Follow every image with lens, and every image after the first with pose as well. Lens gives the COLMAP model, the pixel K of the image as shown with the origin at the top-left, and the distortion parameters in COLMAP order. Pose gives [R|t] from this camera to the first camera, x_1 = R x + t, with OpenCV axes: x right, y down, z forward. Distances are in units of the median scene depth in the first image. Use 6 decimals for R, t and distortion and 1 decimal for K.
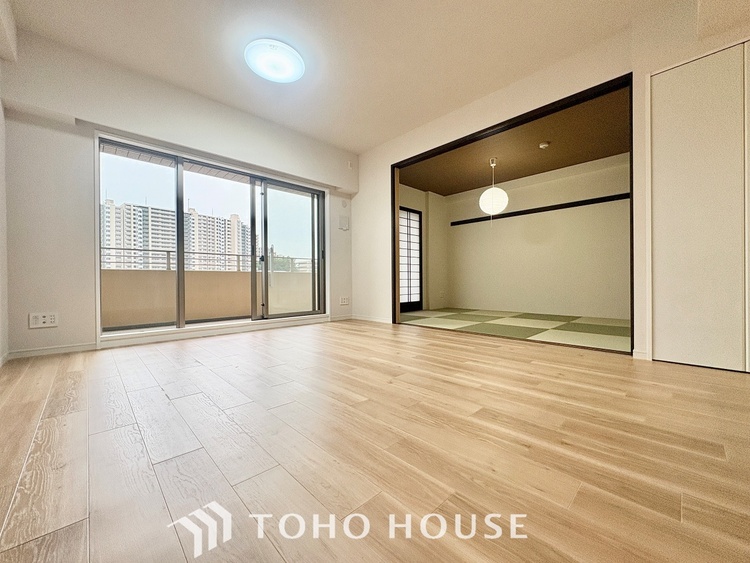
lens RADIAL K [[300.4, 0, 375.1], [0, 300.4, 282.2], [0, 0, 1]] dist [0.002981, -0.000390]
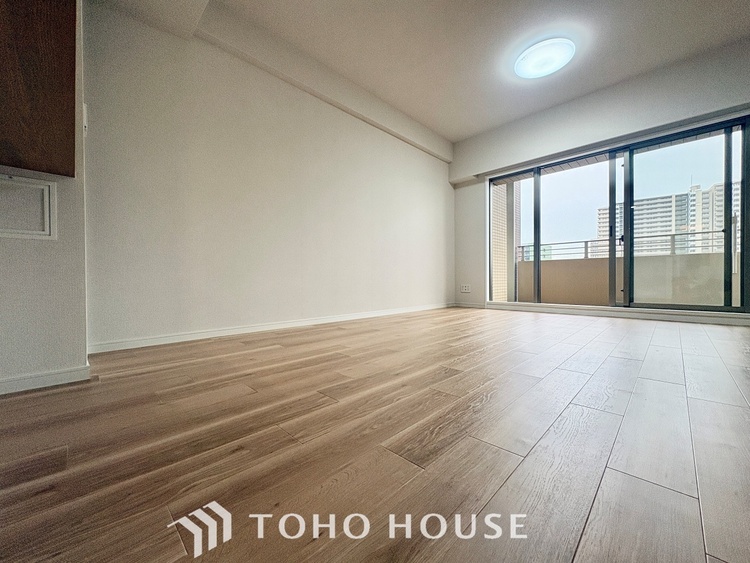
lens RADIAL K [[300.4, 0, 375.5], [0, 300.4, 282.9], [0, 0, 1]] dist [0.002981, -0.000390]
pose [[0.023220, 0.017633, -0.999575, 0.803499], [0.003431, 0.999837, 0.017717, 0.056555], [0.999724, -0.003840, 0.023156, 0.392335]]
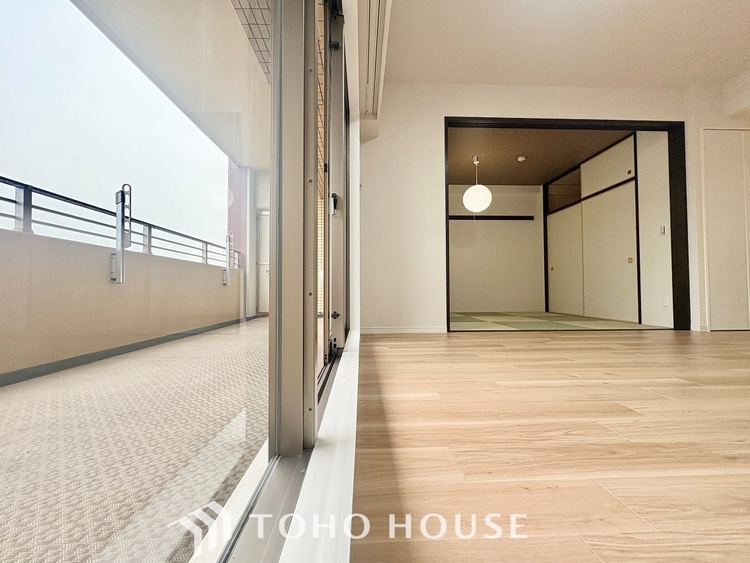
lens RADIAL K [[300.4, 0, 376.6], [0, 300.4, 284.2], [0, 0, 1]] dist [0.002981, -0.000390]
pose [[0.661171, 0.020221, 0.749962, -1.032972], [0.002232, 0.999579, -0.028919, 0.071662], [-0.750232, 0.020794, 0.660848, 1.107695]]
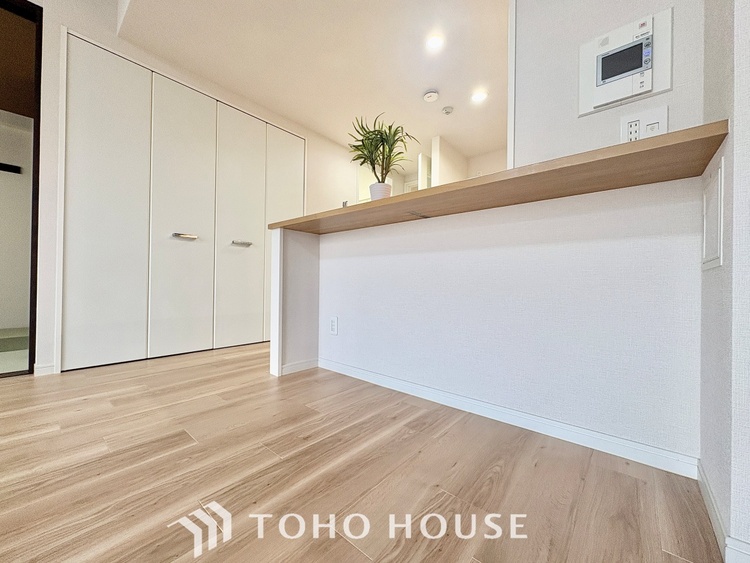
lens RADIAL K [[300.4, 0, 373.9], [0, 300.4, 282.2], [0, 0, 1]] dist [0.002981, -0.000390]
pose [[-0.084710, 0.019936, 0.996206, 0.019372], [-0.013478, 0.999685, -0.021152, 0.016732], [-0.996315, -0.015219, -0.084414, 0.193171]]
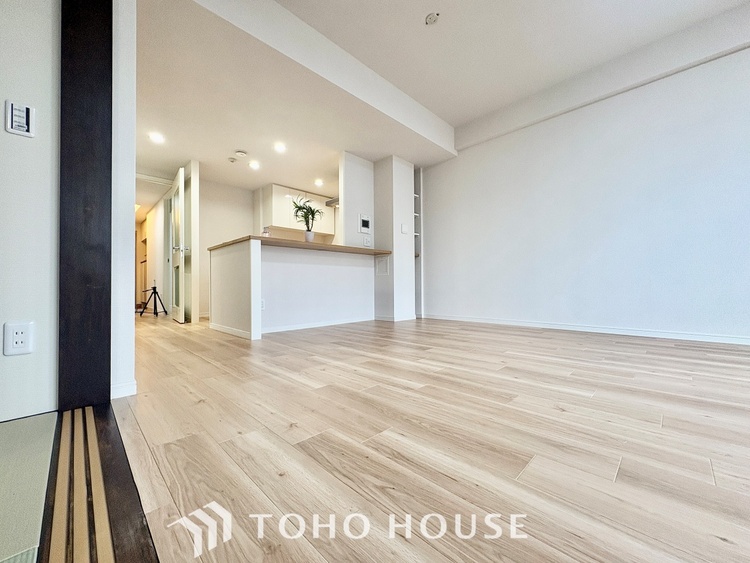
lens RADIAL K [[300.4, 0, 373.5], [0, 300.4, 280.9], [0, 0, 1]] dist [0.002981, -0.000390]
pose [[-0.999762, 0.015688, -0.015147, 0.372759], [0.015878, 0.999795, -0.012549, 0.042344], [0.014947, -0.012787, -0.999807, 1.479800]]
